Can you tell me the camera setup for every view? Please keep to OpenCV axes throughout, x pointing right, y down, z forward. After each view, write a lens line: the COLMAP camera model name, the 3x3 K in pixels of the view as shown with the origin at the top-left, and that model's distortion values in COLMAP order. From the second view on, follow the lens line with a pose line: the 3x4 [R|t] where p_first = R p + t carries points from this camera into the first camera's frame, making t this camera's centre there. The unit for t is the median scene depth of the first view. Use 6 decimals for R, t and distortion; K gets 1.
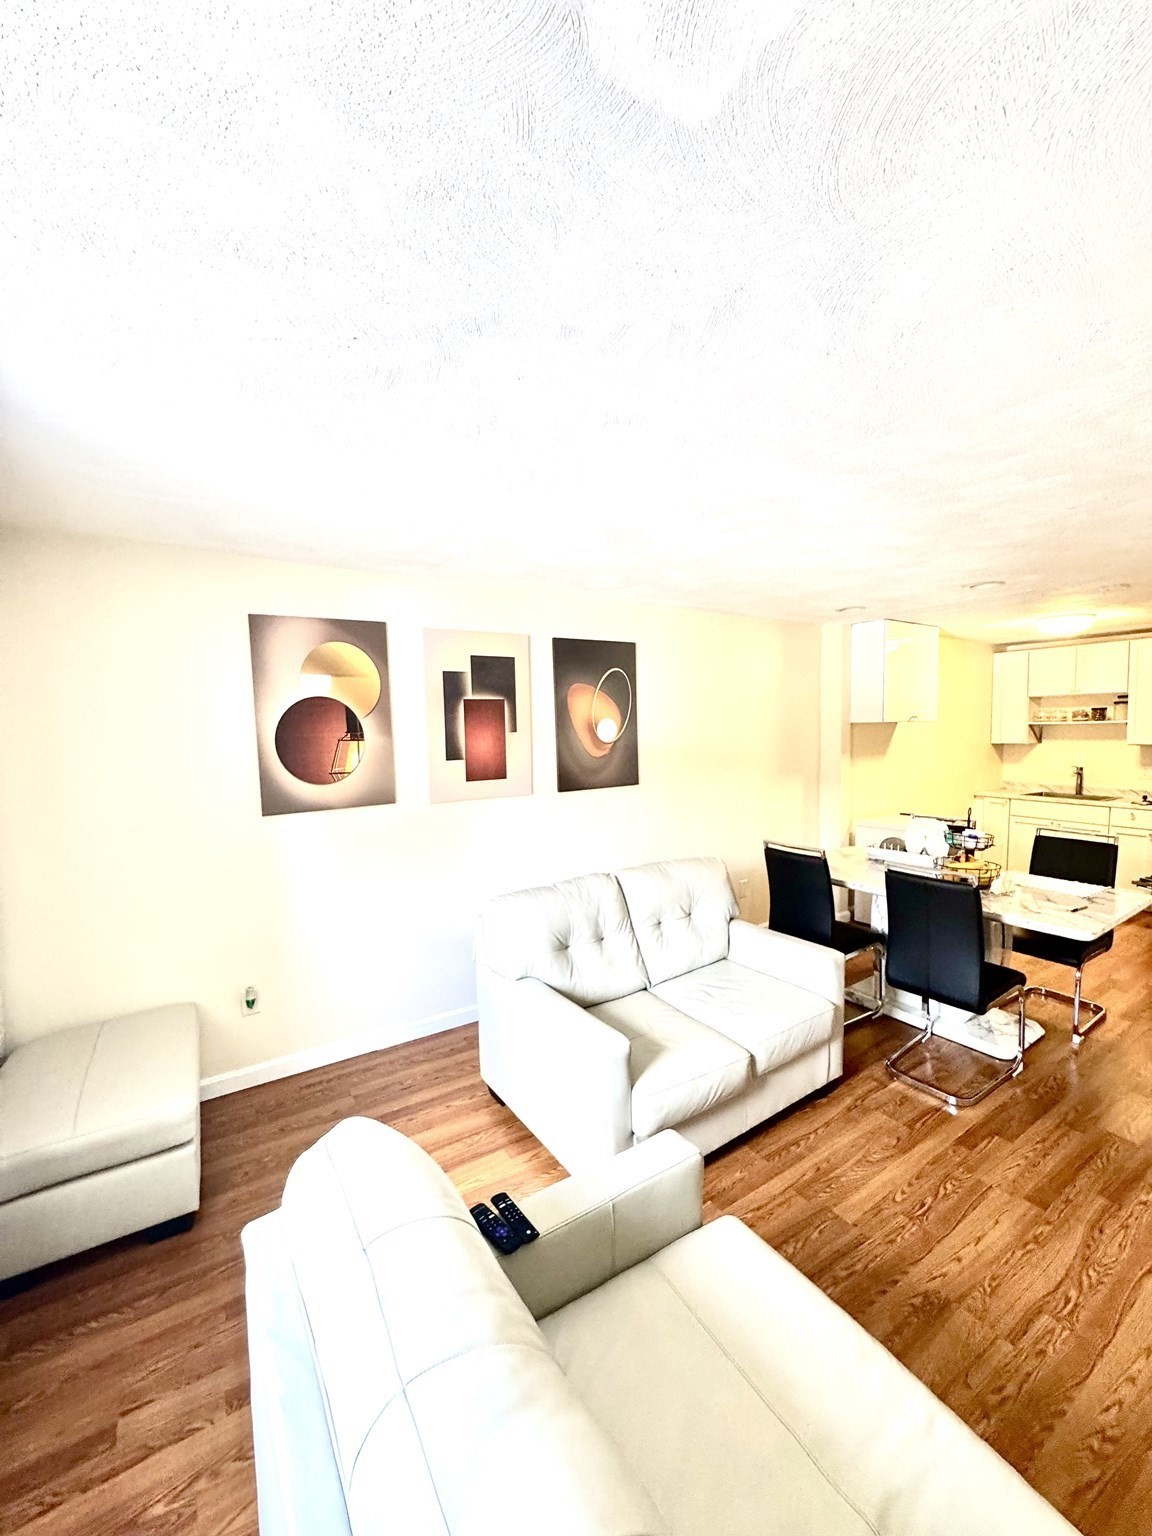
lens RADIAL K [[615.4, 0, 576.8], [0, 615.4, 771.5], [0, 0, 1]] dist [-0.000400, 0.000134]
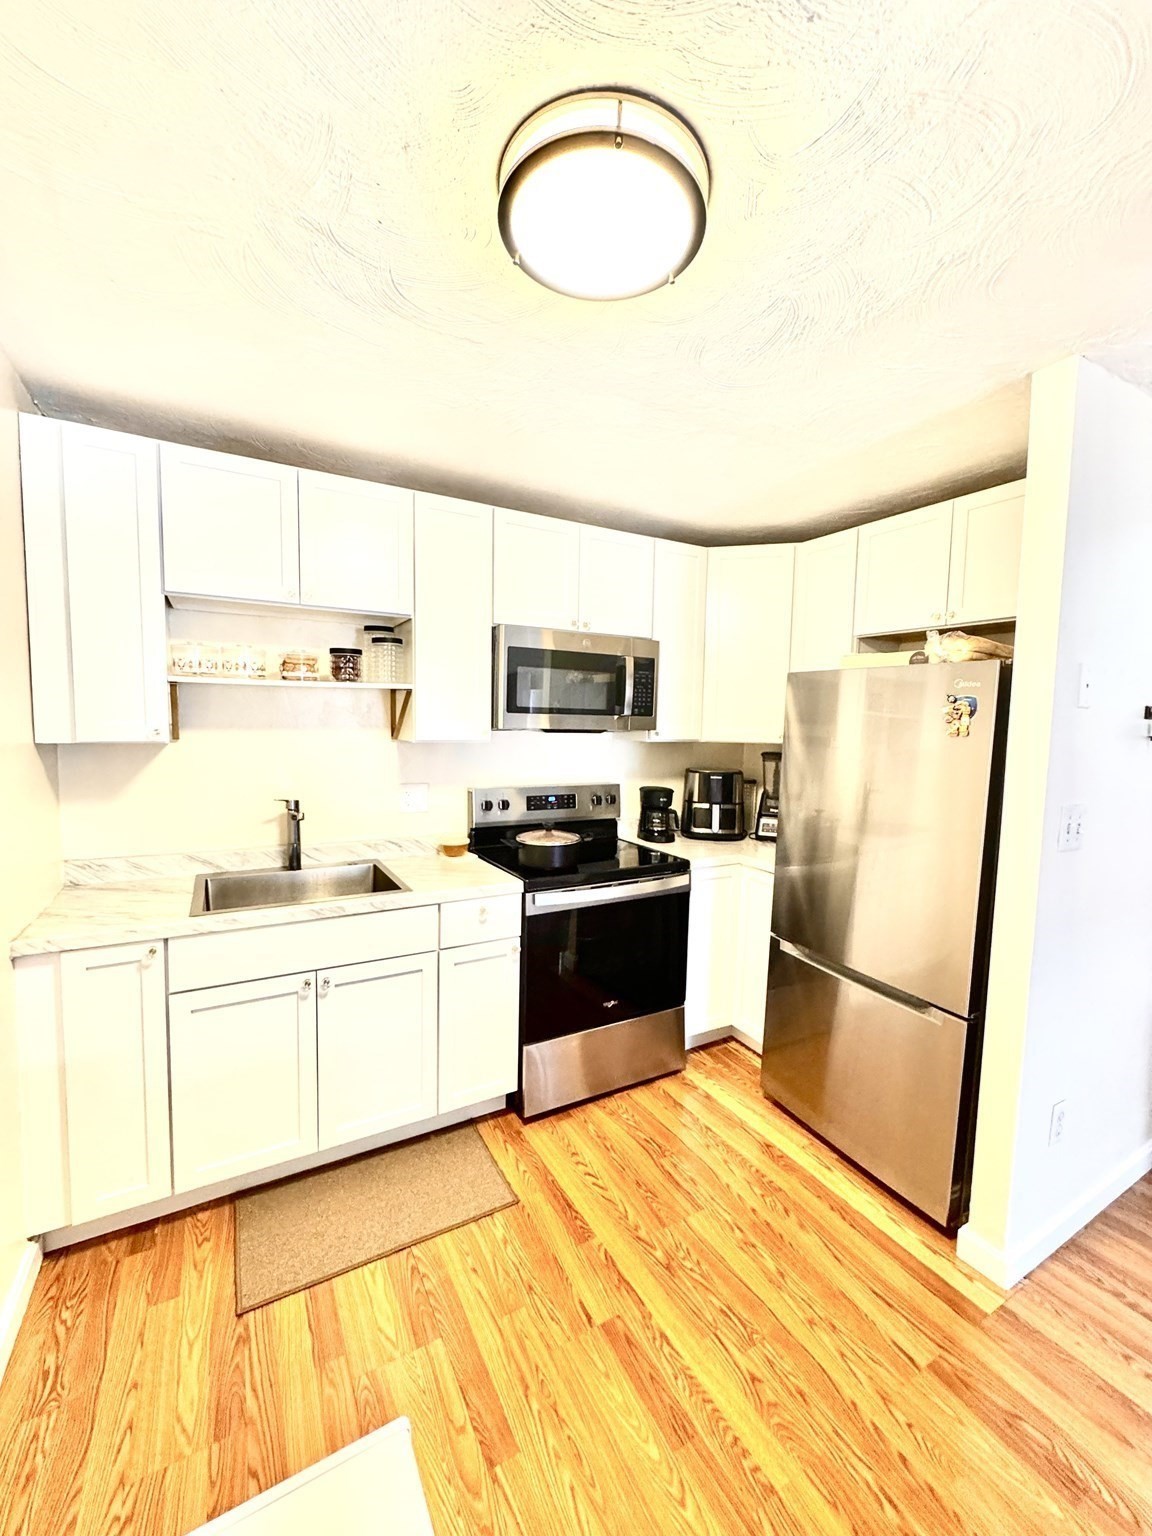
lens RADIAL K [[615.4, 0, 577.2], [0, 615.4, 770.5], [0, 0, 1]] dist [-0.000400, 0.000134]
pose [[0.058420, -0.068533, 0.995937, 0.445217], [0.050998, 0.996543, 0.065584, -0.042352], [-0.996989, 0.046959, 0.061713, 0.802816]]
